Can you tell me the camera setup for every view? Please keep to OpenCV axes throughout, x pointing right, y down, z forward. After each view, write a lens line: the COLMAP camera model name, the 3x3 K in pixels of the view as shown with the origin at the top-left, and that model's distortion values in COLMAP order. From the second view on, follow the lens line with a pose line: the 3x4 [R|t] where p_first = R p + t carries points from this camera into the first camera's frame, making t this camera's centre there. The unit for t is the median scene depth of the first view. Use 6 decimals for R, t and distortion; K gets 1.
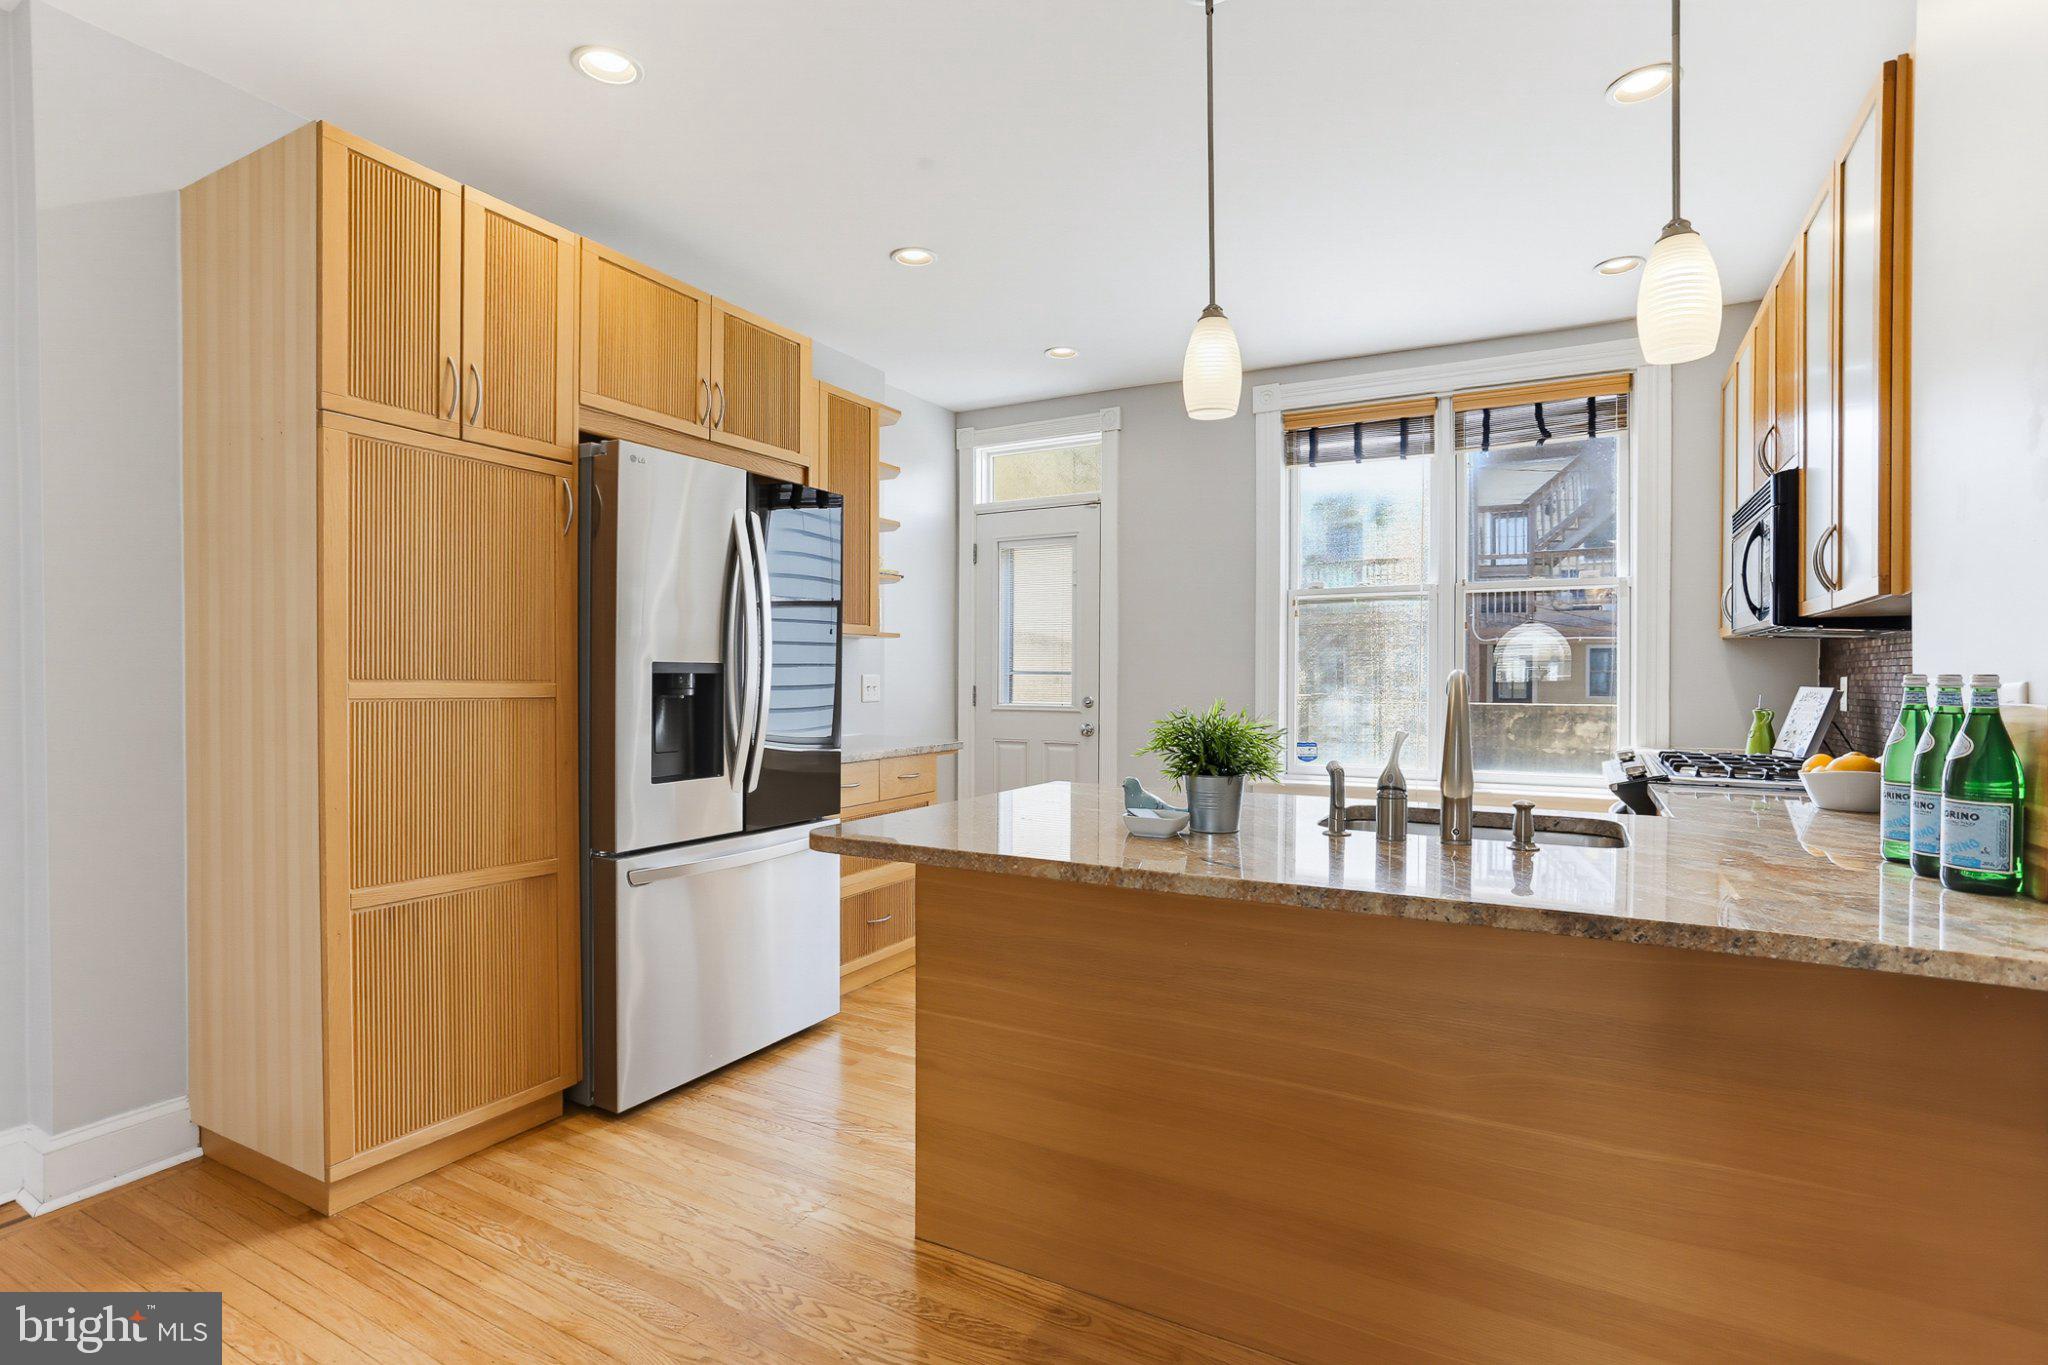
lens RADIAL K [[999.5, 0, 1027.5], [0, 999.5, 673.4], [0, 0, 1]] dist [-0.028064, 0.000403]
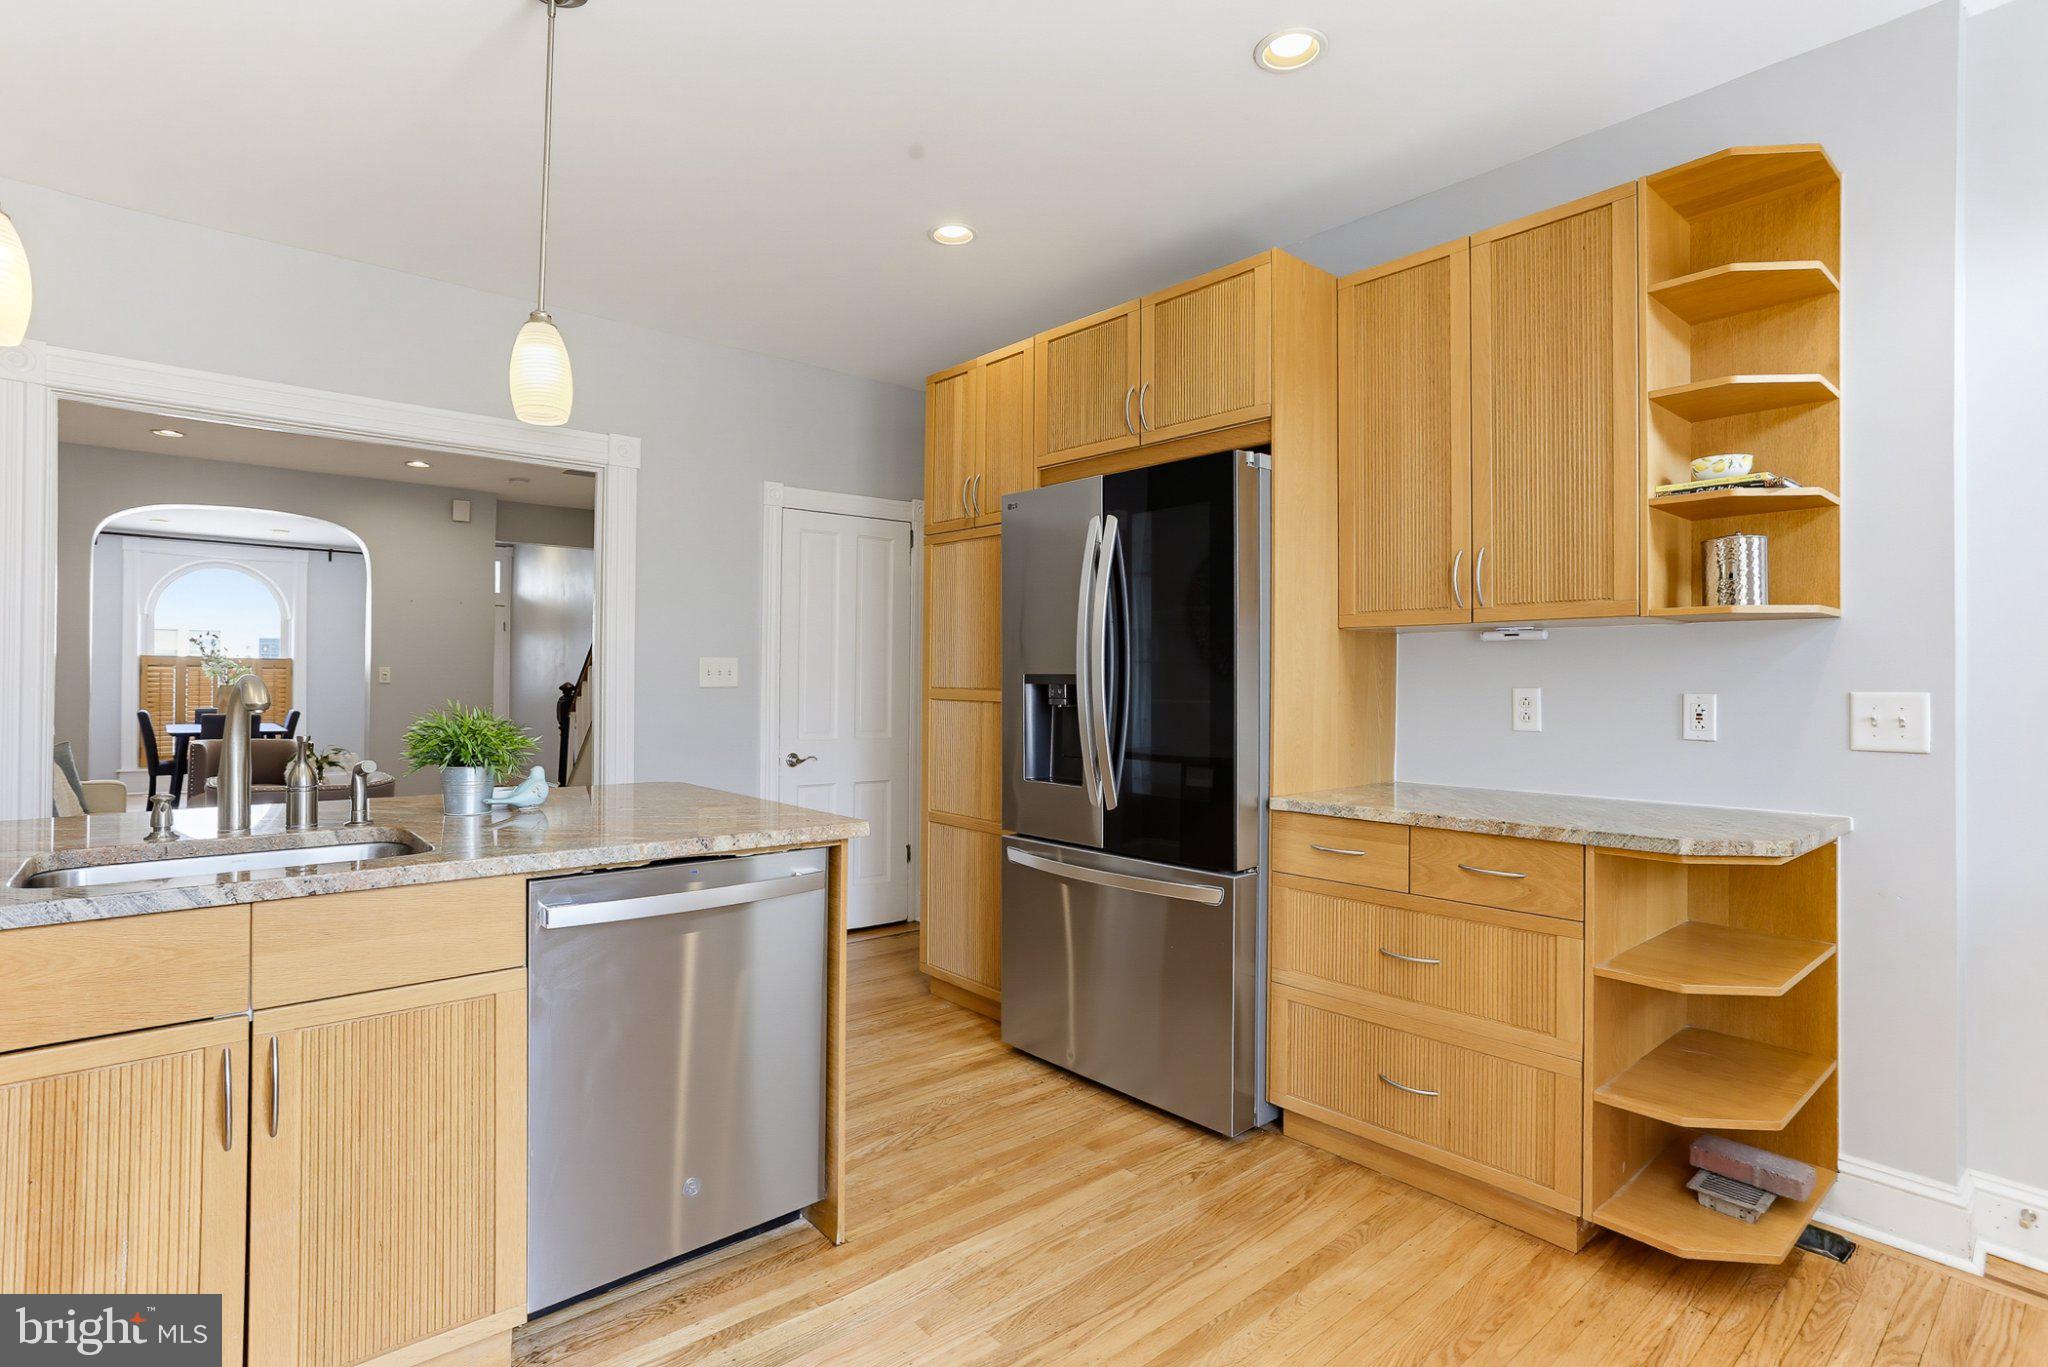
lens RADIAL K [[999.5, 0, 1027.5], [0, 999.5, 674.4], [0, 0, 1]] dist [-0.028064, 0.000403]
pose [[-0.345603, -0.022143, -0.938120, 0.622127], [-0.012639, 0.999741, -0.018941, 0.006126], [0.938296, 0.005311, -0.345793, 1.194395]]
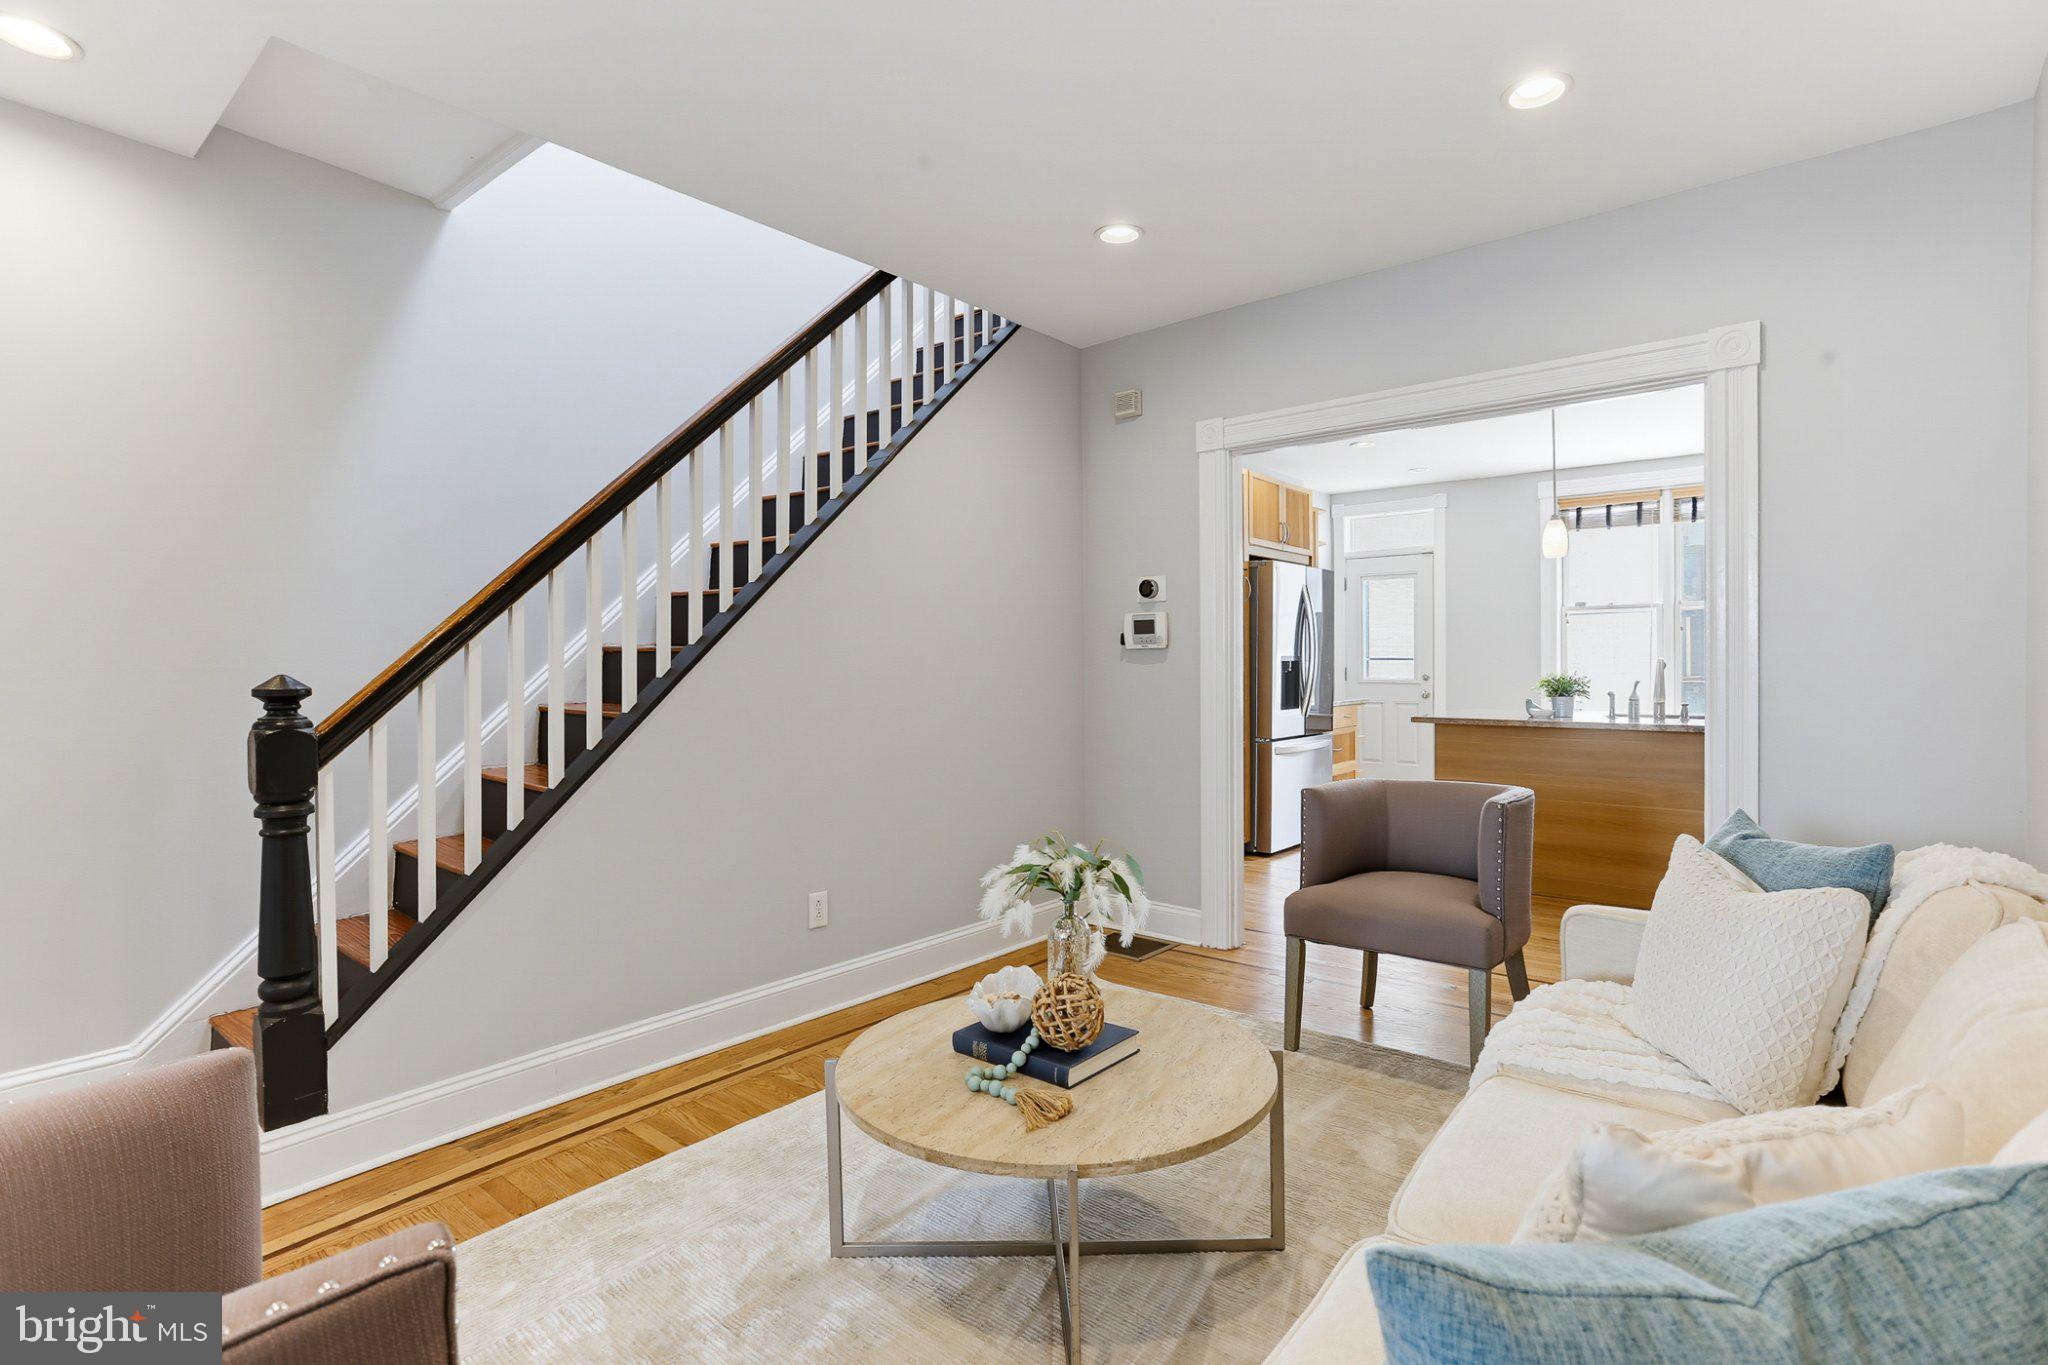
lens RADIAL K [[999.5, 0, 1027.5], [0, 999.5, 673.4], [0, 0, 1]] dist [-0.028064, 0.000403]
pose [[0.981126, -0.010922, -0.193061, -0.424175], [0.013125, 0.999862, 0.010137, -0.003039], [0.192923, -0.012480, 0.981134, -1.128997]]
